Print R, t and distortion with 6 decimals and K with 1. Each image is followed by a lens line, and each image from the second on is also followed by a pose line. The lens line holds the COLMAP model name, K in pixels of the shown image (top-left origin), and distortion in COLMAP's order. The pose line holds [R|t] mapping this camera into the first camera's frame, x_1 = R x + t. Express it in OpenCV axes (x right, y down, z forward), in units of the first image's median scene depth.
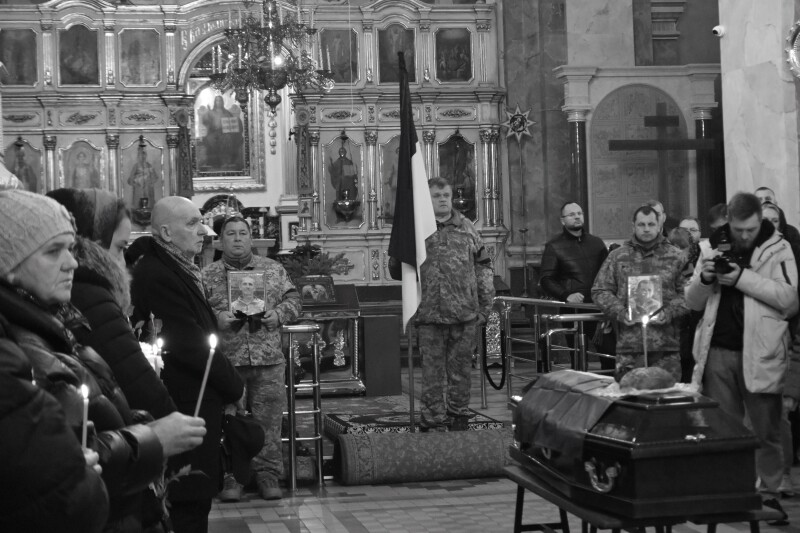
lens RADIAL K [[1734.2, 0, 399.9], [0, 1734.2, 266.3], [0, 0, 1]] dist [0.007248, -0.132214]
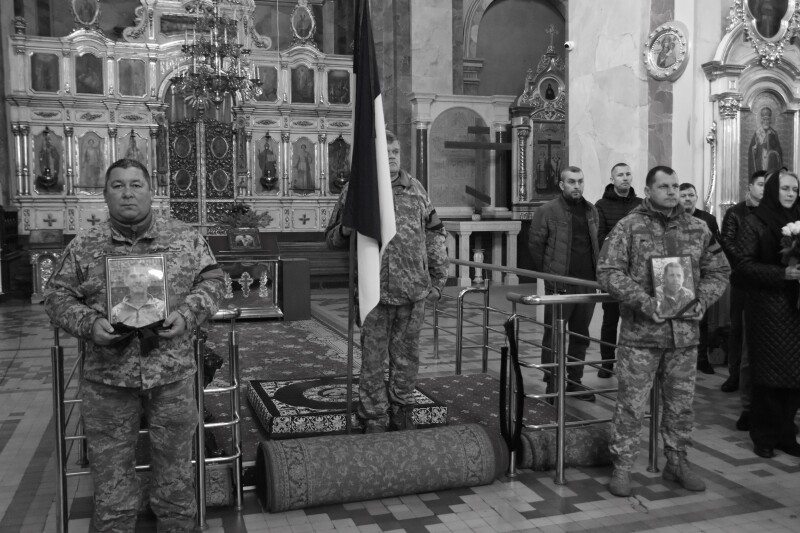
lens RADIAL K [[887.4, 0, 431.5], [0, 887.4, 267.1], [0, 0, 1]] dist [0.000547, -0.012143]
pose [[0.988116, 0.016071, 0.152868, -0.007994], [-0.024325, 0.998336, 0.052276, -0.002542], [-0.151774, -0.055373, 0.986863, 0.208956]]
